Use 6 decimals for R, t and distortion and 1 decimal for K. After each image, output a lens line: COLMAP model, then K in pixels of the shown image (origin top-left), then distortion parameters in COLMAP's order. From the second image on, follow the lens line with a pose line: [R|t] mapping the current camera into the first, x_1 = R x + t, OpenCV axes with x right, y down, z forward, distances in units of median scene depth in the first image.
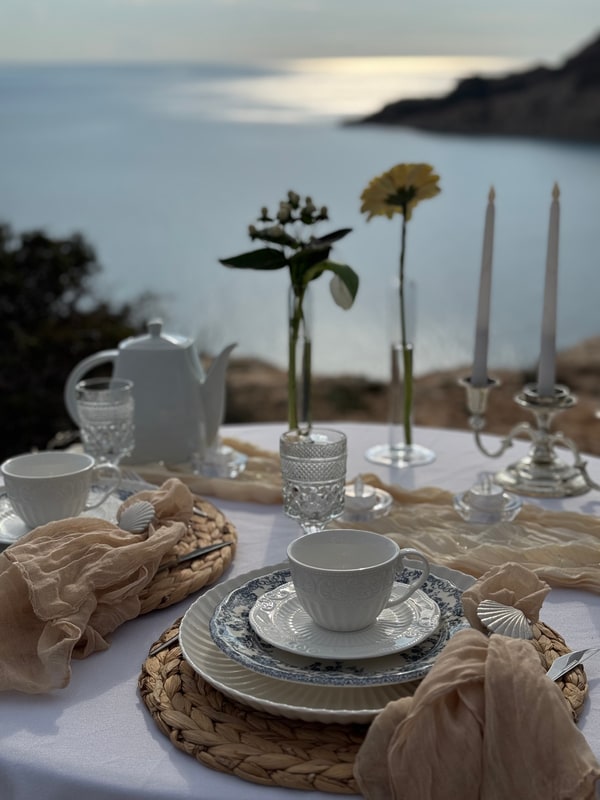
lens RADIAL K [[1111.4, 0, 300.0], [0, 1111.4, 400.0], [0, 0, 1]] dist [0.157984, -0.234586]
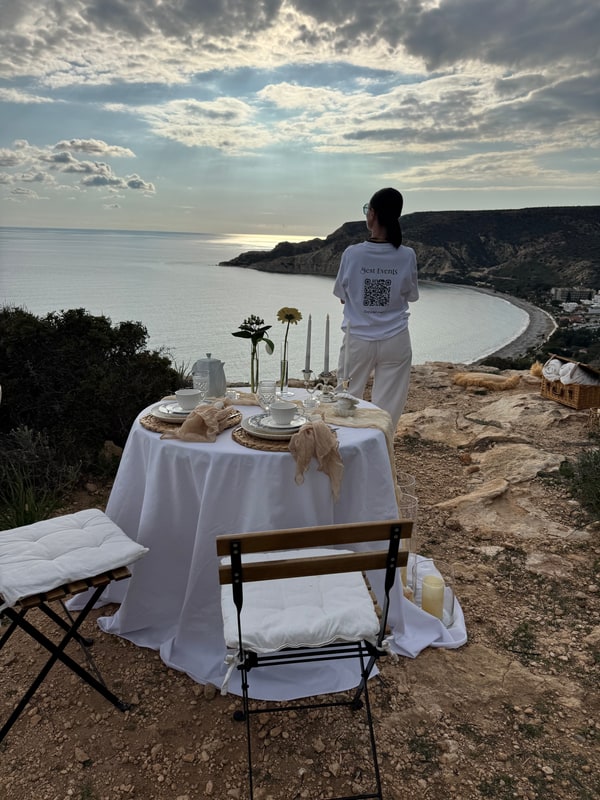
lens RADIAL K [[566.3, 0, 297.6], [0, 566.3, 397.0], [0, 0, 1]] dist [0.050962, -0.073507]
pose [[0.985370, -0.013051, 0.169930, -0.198275], [0.014790, 0.999850, -0.008971, 0.094687], [-0.169788, 0.011353, 0.985415, -0.840814]]
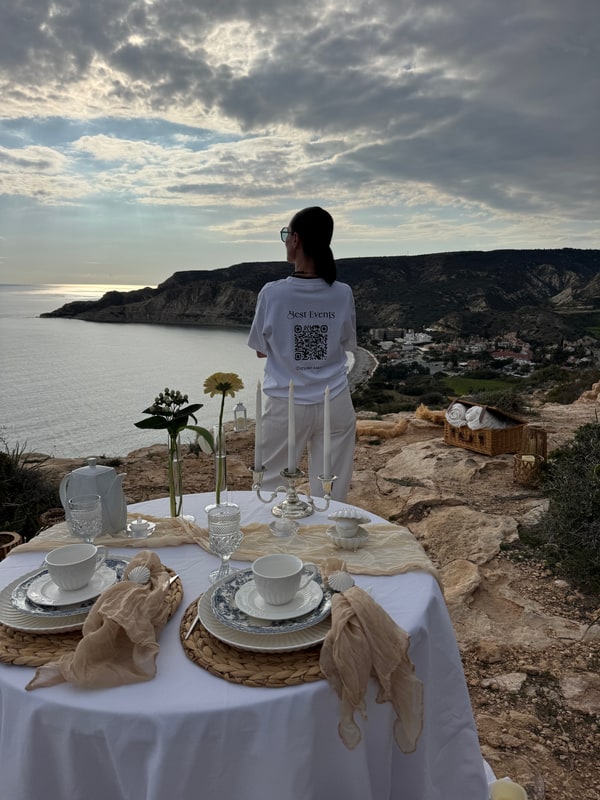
lens RADIAL K [[556.7, 0, 298.2], [0, 556.7, 395.3], [0, 0, 1]] dist [0.111508, -0.168228]
pose [[0.896201, -0.069026, 0.438246, -0.290330], [0.111939, 0.991044, -0.072817, -0.086293], [-0.429294, 0.114315, 0.895901, -0.033330]]
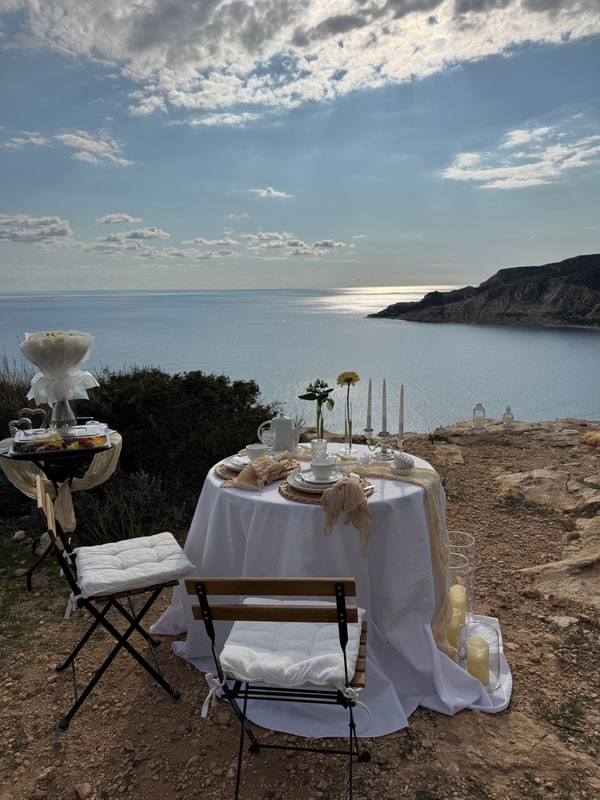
lens RADIAL K [[570.9, 0, 300.8], [0, 570.9, 385.2], [0, 0, 1]] dist [0.036317, -0.039769]
pose [[0.996424, 0.006315, -0.084254, 0.115984], [-0.016213, 0.992963, -0.117312, 0.074449], [0.082920, 0.118258, 0.989515, -1.099174]]
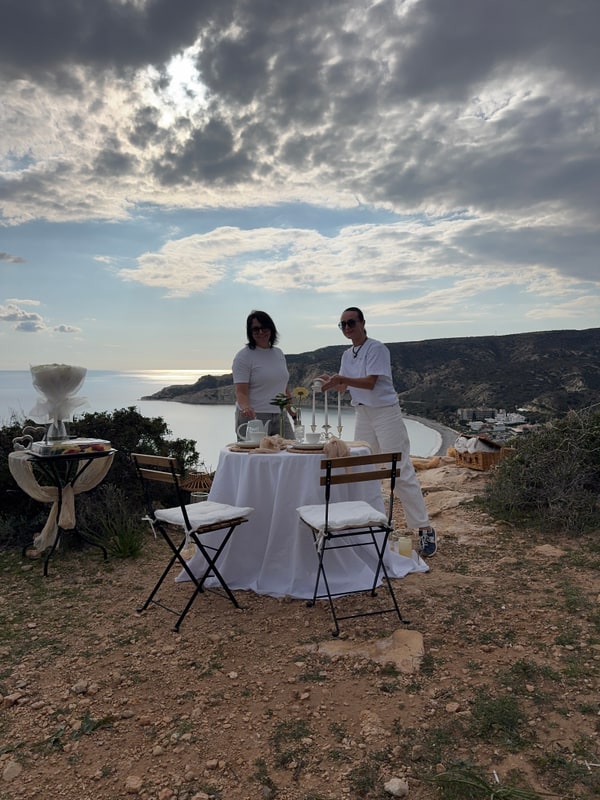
lens RADIAL K [[565.0, 0, 301.9], [0, 565.0, 397.9], [0, 0, 1]] dist [0.102235, -0.002044]
pose [[0.950630, -0.013571, 0.310031, -0.925971], [0.087340, 0.970360, -0.225328, 0.578316], [-0.297784, 0.241282, 0.923638, -1.944986]]
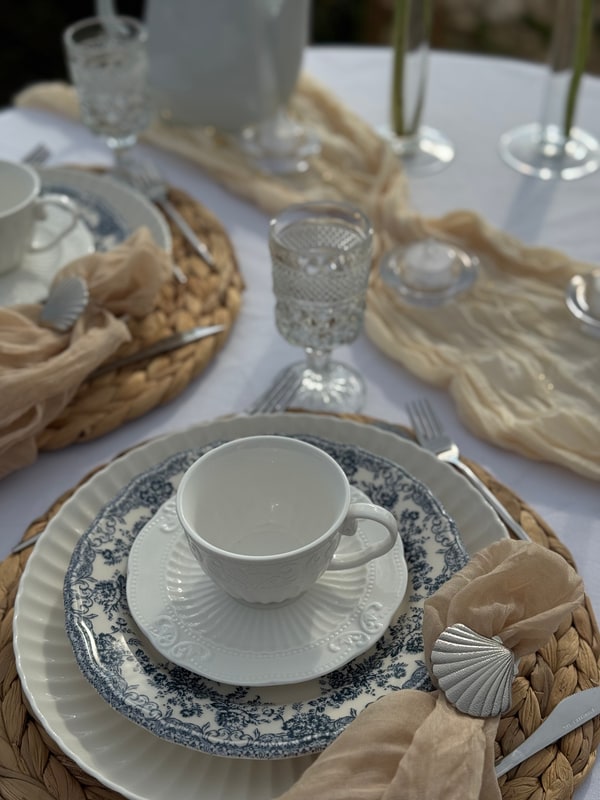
lens RADIAL K [[1110.1, 0, 290.9], [0, 1110.1, 401.4], [0, 0, 1]] dist [0.145937, -0.148366]
pose [[0.959054, 0.181693, -0.217262, 0.145227], [-0.055894, 0.873440, 0.483713, -0.178613], [0.277653, -0.451763, 0.847832, 0.375150]]
